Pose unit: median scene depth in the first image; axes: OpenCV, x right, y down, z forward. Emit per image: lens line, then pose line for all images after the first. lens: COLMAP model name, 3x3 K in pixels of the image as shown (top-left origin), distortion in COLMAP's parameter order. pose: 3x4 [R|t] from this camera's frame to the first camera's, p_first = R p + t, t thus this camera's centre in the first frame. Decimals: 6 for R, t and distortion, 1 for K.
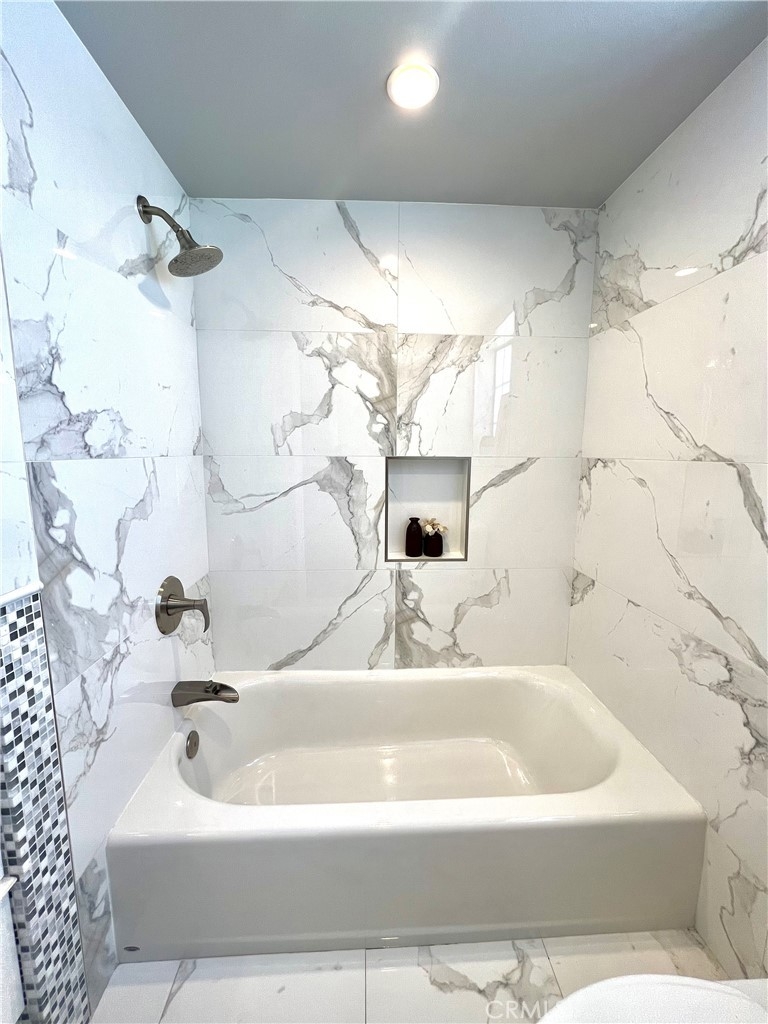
lens RADIAL K [[409.4, 0, 378.8], [0, 409.4, 510.8], [0, 0, 1]] dist [-0.003972, 0.000903]
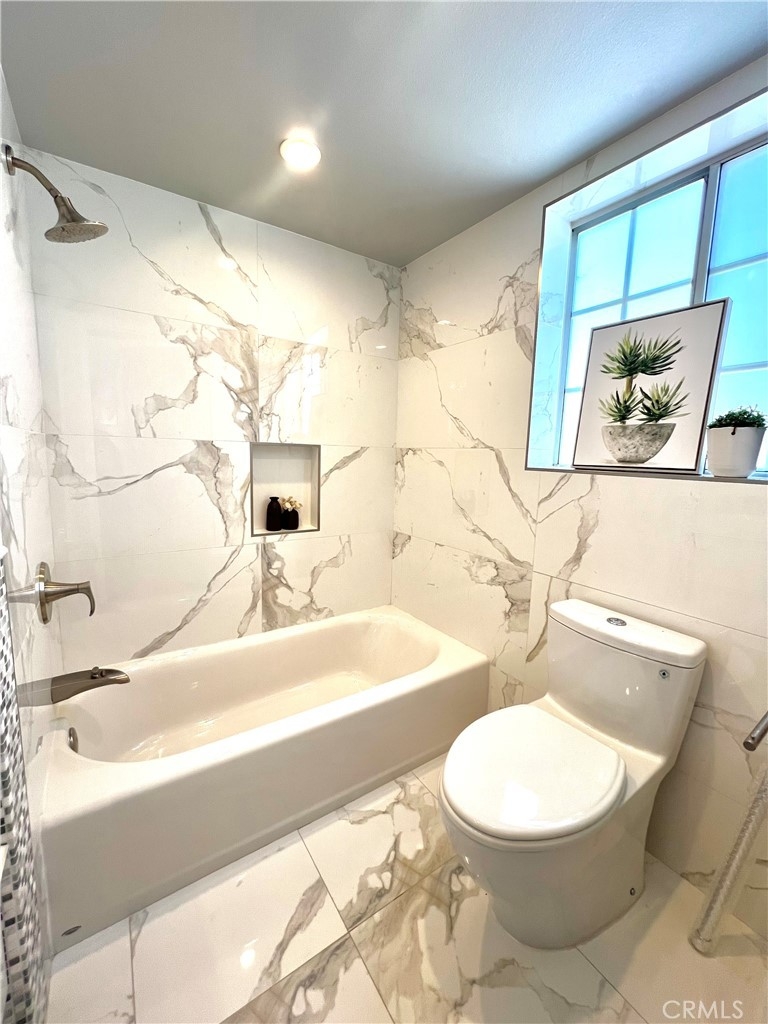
lens RADIAL K [[410.2, 0, 377.7], [0, 410.2, 508.7], [0, 0, 1]] dist [-0.003364, 0.001326]
pose [[0.861446, -0.048266, 0.505550, -0.405749], [0.049373, 0.998717, 0.011220, 0.084938], [-0.505443, 0.015295, 0.862724, -0.225521]]
